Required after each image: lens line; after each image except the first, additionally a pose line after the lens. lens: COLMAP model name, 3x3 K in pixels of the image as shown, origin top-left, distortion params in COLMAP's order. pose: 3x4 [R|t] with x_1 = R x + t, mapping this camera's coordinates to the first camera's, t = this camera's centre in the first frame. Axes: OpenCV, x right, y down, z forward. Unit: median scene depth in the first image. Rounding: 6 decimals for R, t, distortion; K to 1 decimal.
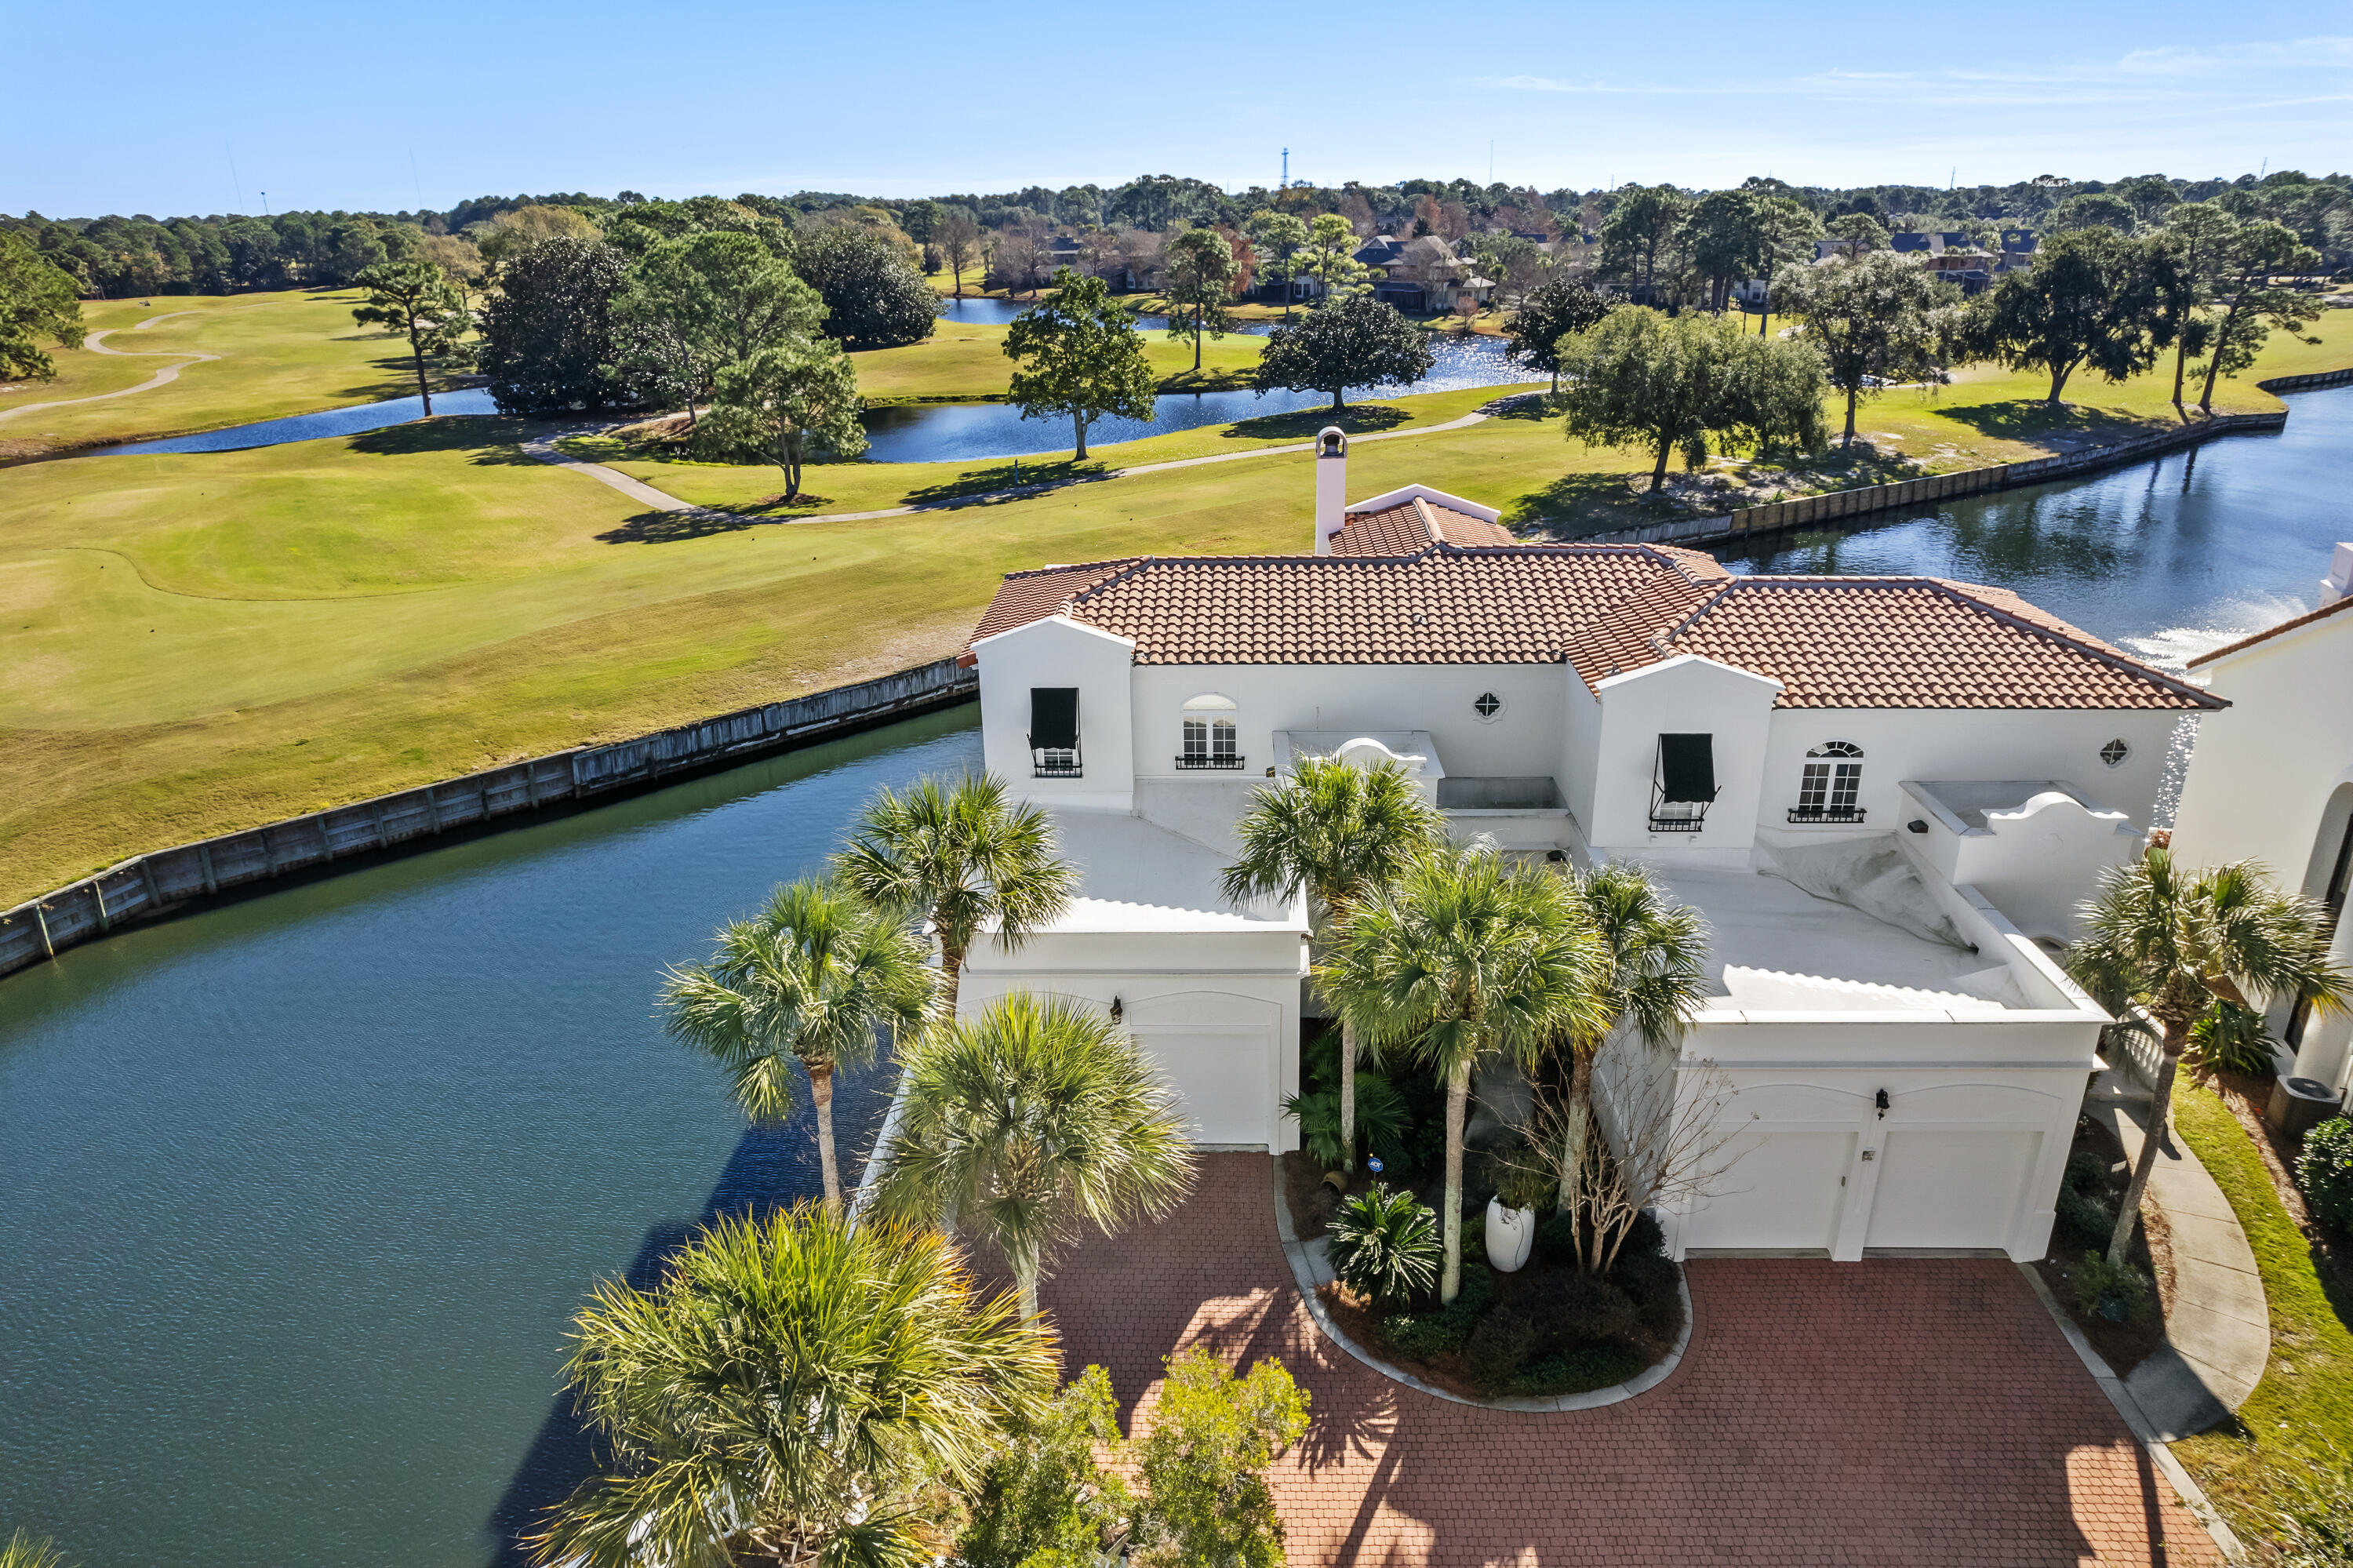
lens RADIAL K [[1515.8, 0, 1219.3], [0, 1515.8, 830.4], [0, 0, 1]] dist [-0.062574, 0.057383]
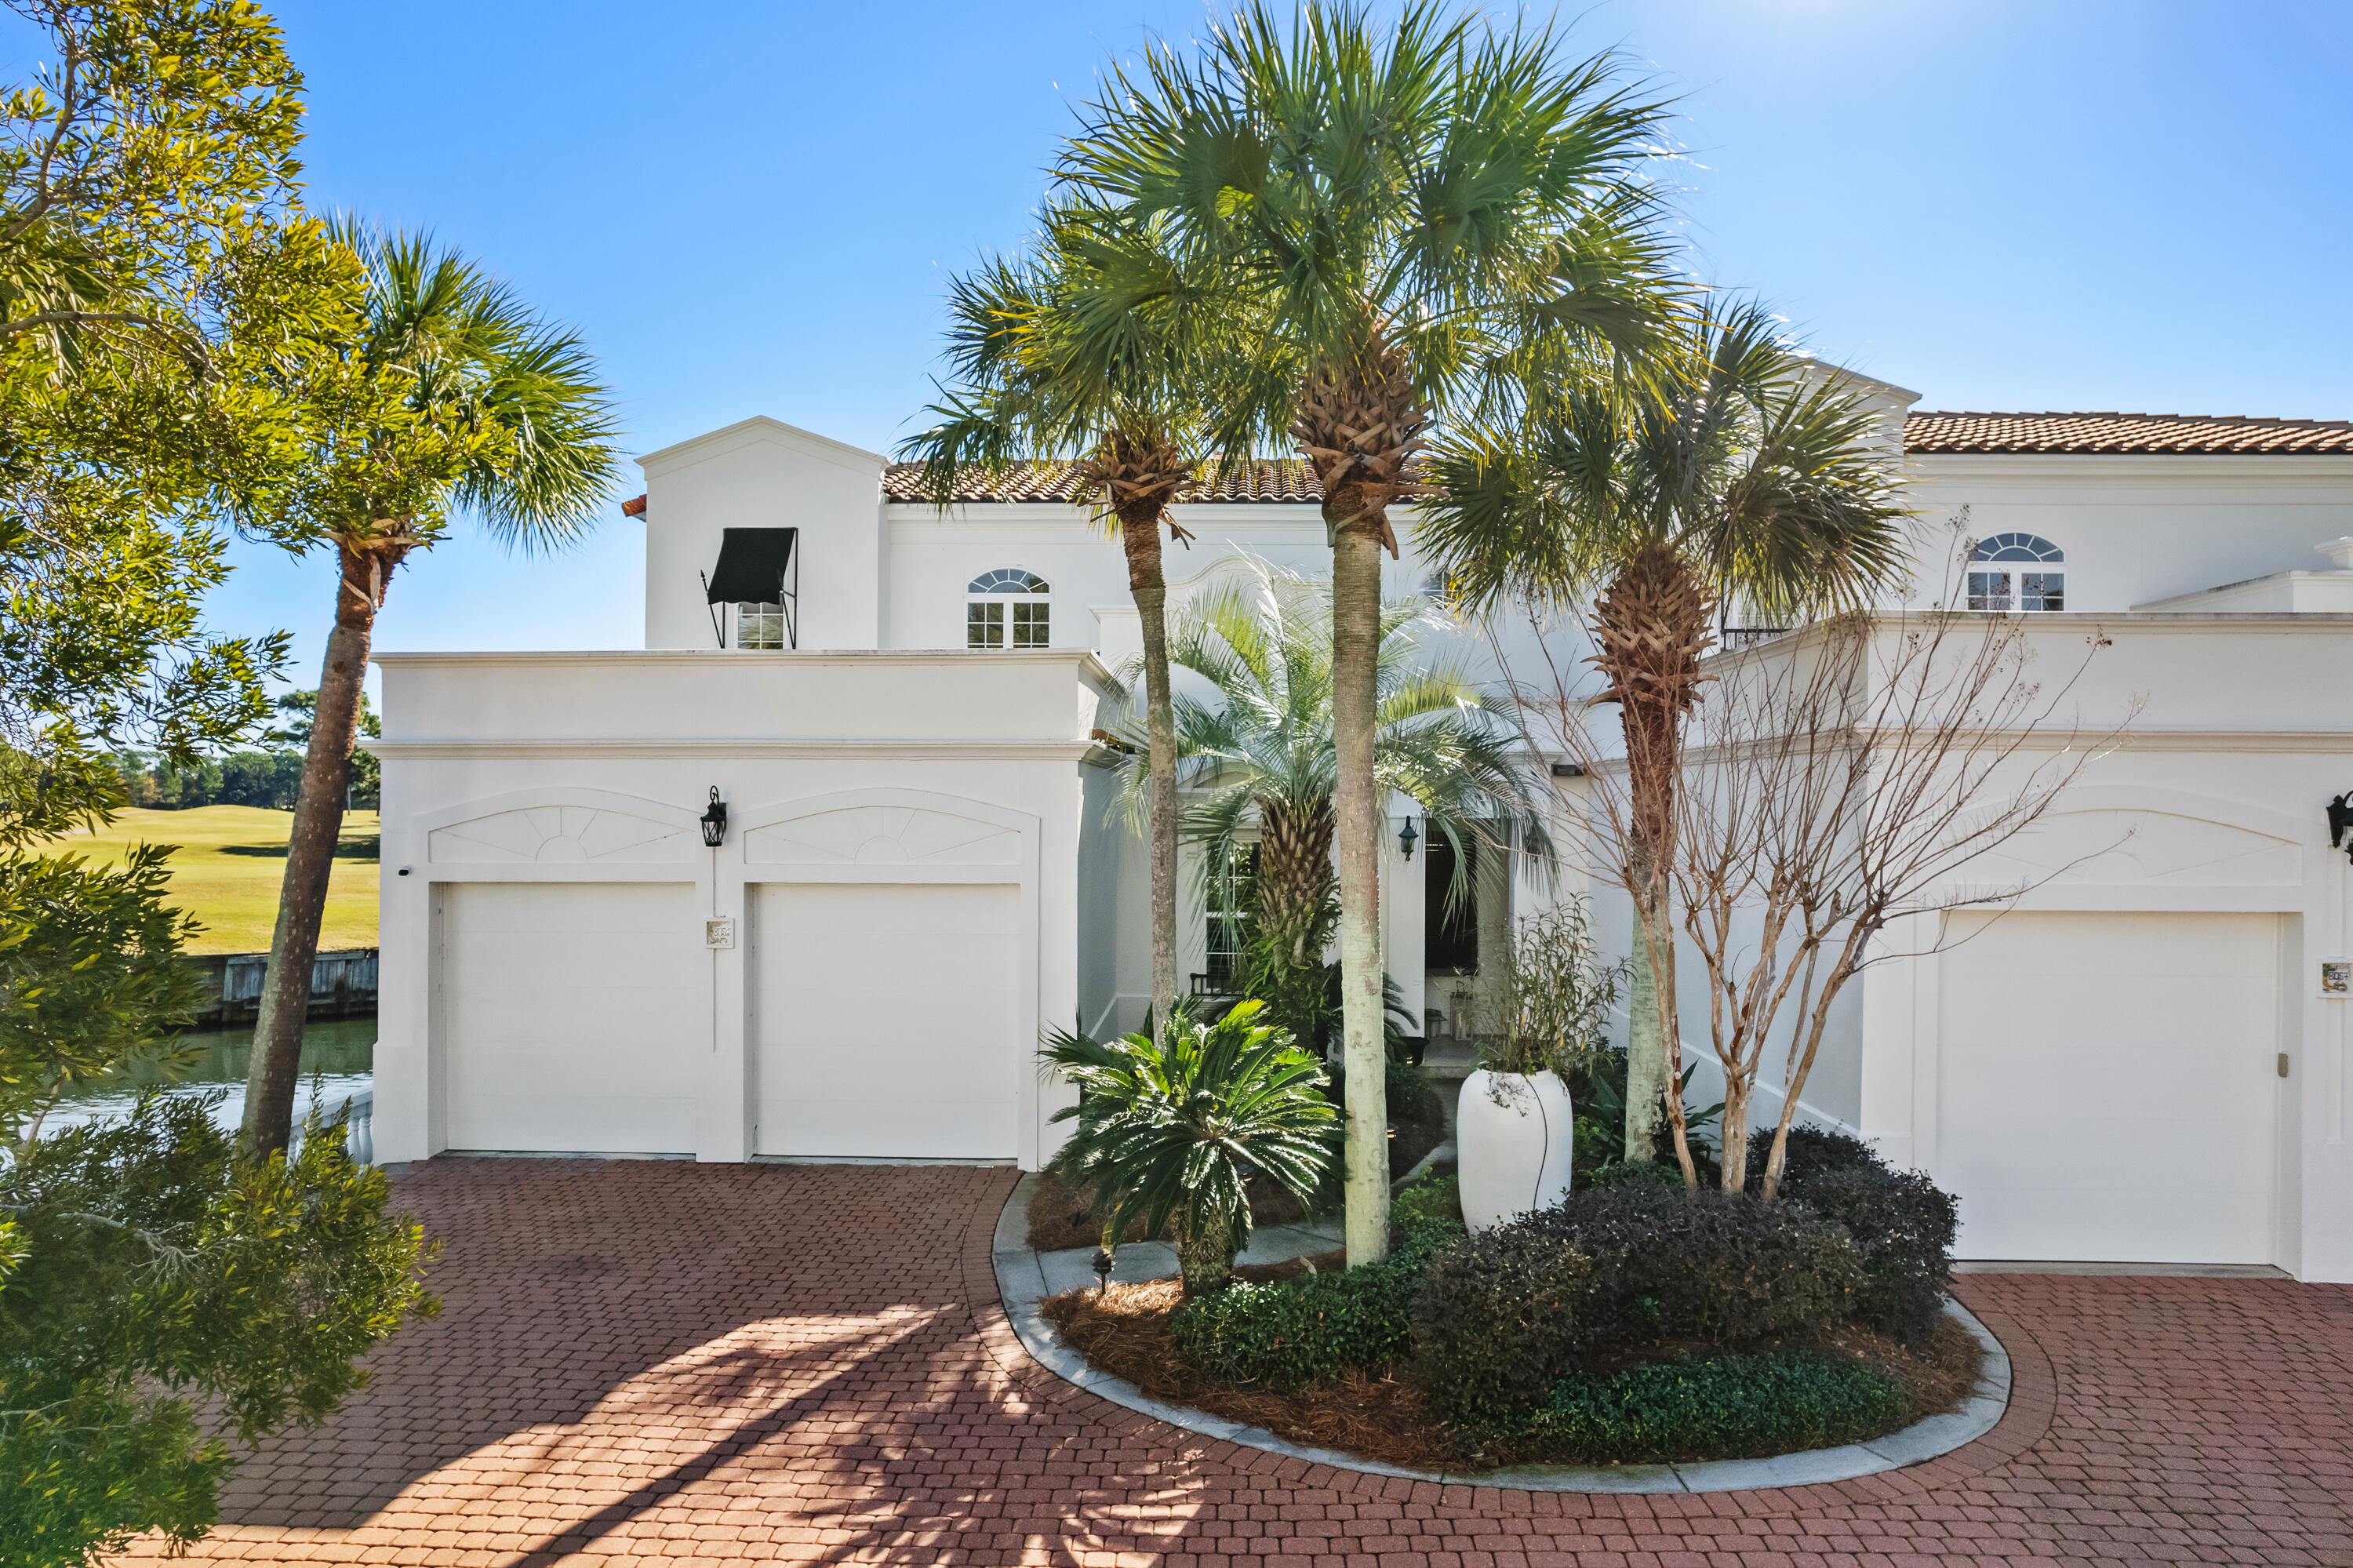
lens RADIAL K [[1515.8, 0, 1219.3], [0, 1515.8, 830.4], [0, 0, 1]] dist [-0.062574, 0.057383]
pose [[0.999750, 0.017706, -0.013650, 0.116526], [-0.021912, 0.897281, -0.440916, 0.375421], [0.004441, 0.441105, 0.897445, 0.594398]]
